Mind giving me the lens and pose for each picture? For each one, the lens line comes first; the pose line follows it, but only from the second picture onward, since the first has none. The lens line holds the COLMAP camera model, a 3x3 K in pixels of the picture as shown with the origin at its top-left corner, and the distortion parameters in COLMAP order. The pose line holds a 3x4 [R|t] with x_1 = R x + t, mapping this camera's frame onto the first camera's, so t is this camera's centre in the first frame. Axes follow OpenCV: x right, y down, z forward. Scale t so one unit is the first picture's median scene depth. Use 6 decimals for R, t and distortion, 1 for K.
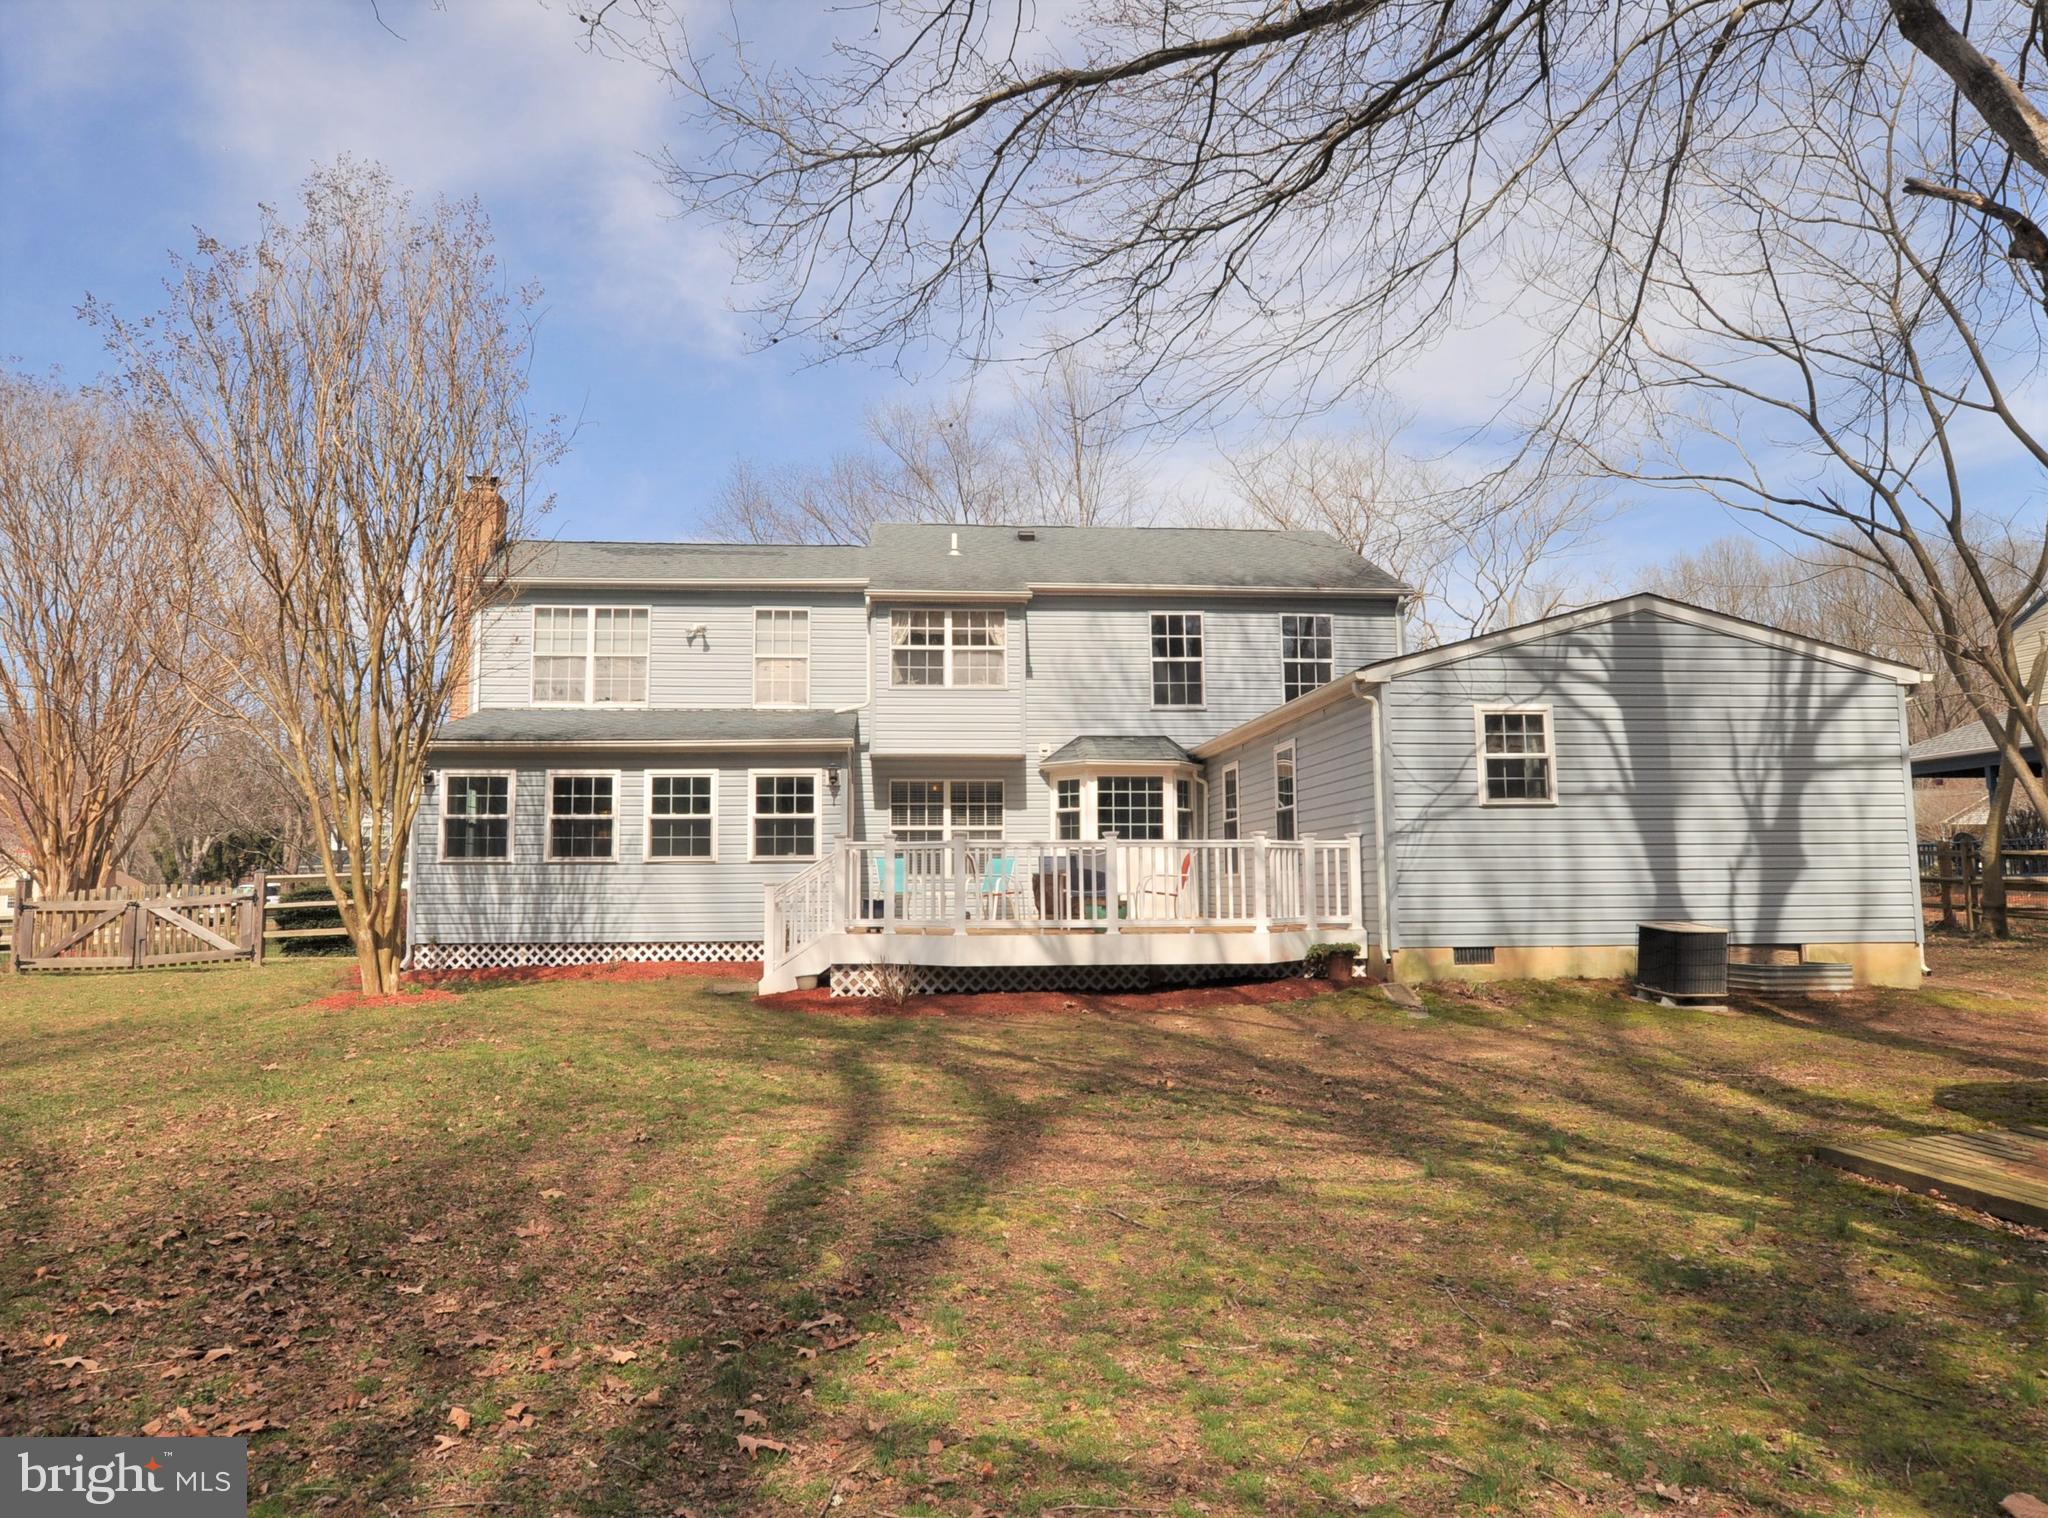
lens RADIAL K [[1335.8, 0, 999.6], [0, 1335.8, 754.2], [0, 0, 1]] dist [-0.023778, 0.012137]
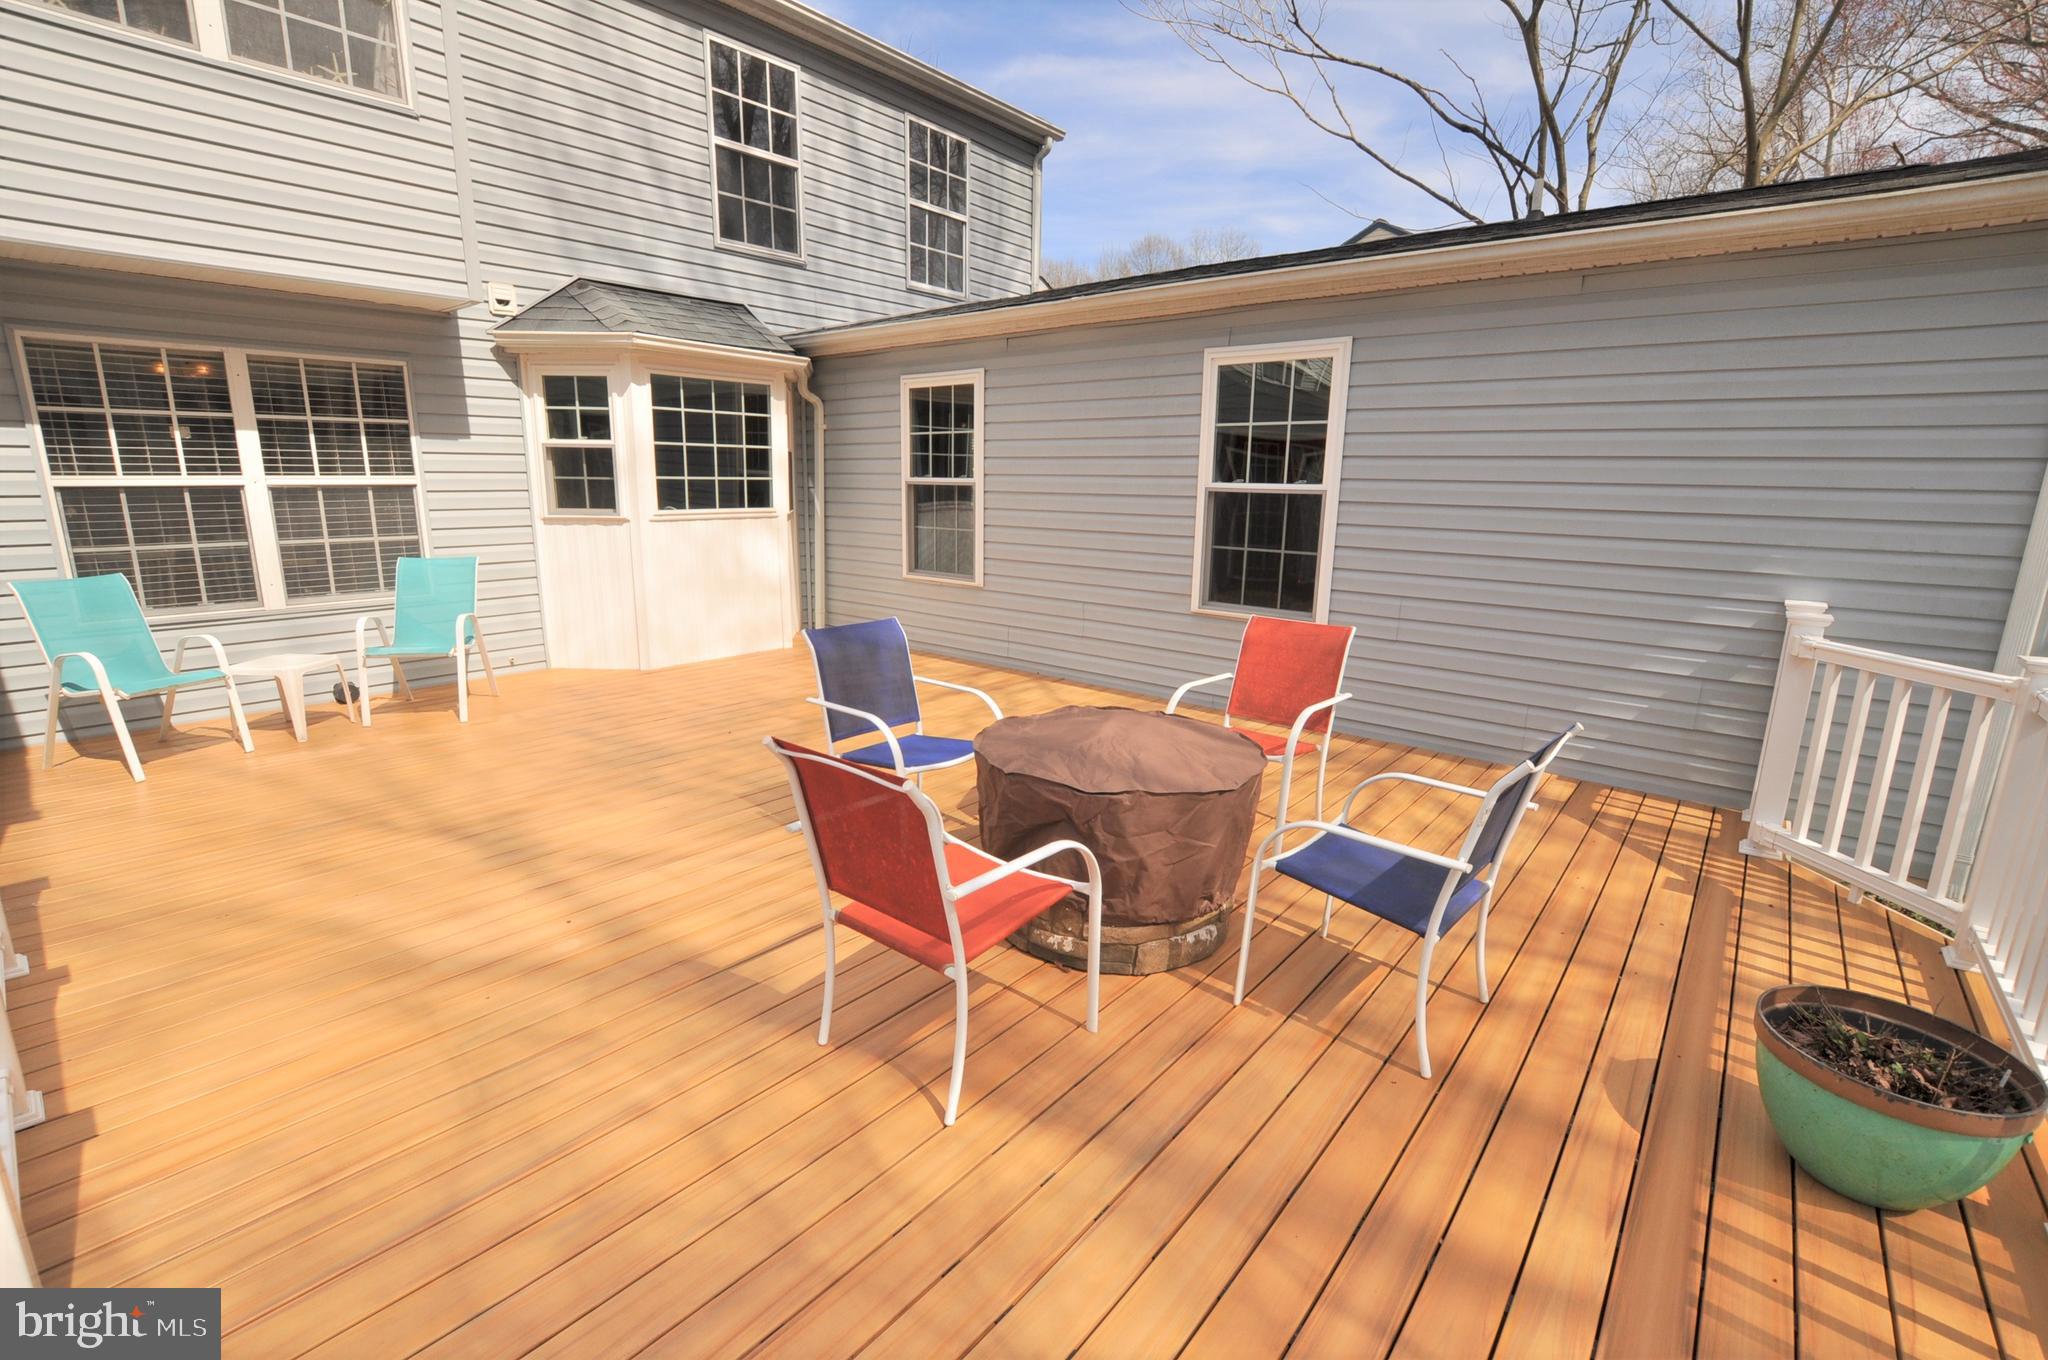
lens RADIAL K [[898.6, 0, 1027.6], [0, 898.6, 688.7], [0, 0, 1]] dist [-0.028581, 0.001778]
pose [[0.681173, -0.155728, 0.715369, -0.097619], [-0.095274, 0.949952, 0.297513, 0.019468], [-0.725897, -0.270813, 0.632245, 0.833176]]
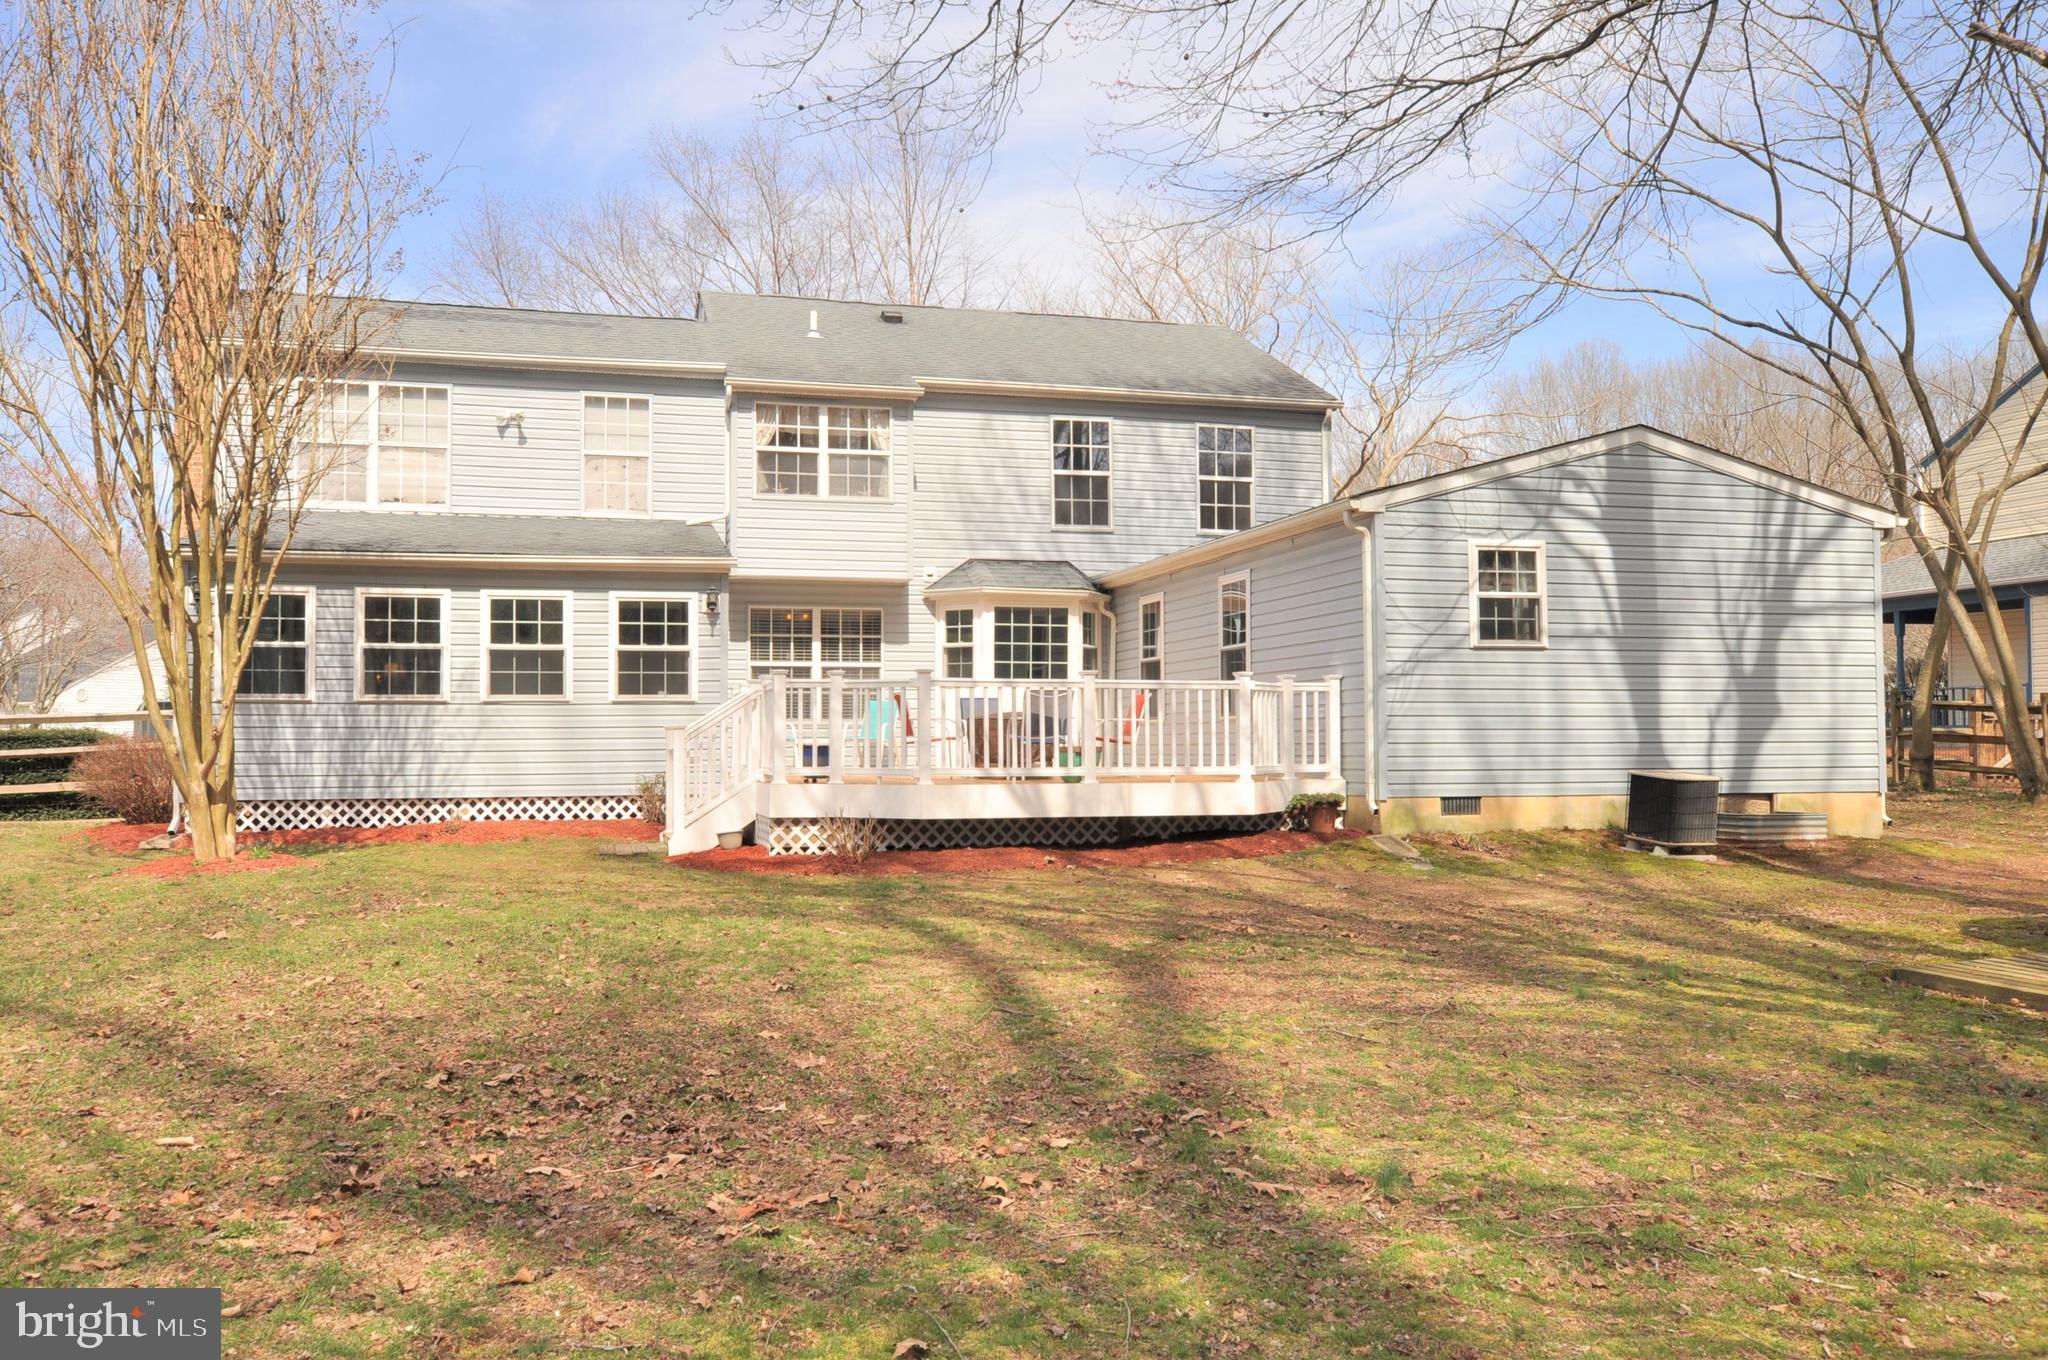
lens RADIAL K [[1666.1, 0, 1012.7], [0, 1666.1, 682.5], [0, 0, 1]] dist [0.002144, 0.024704]
pose [[0.982604, 0.009178, 0.185488, -0.141844], [-0.021161, 0.997806, 0.062727, -0.002758], [-0.184506, -0.065561, 0.980642, -0.077097]]
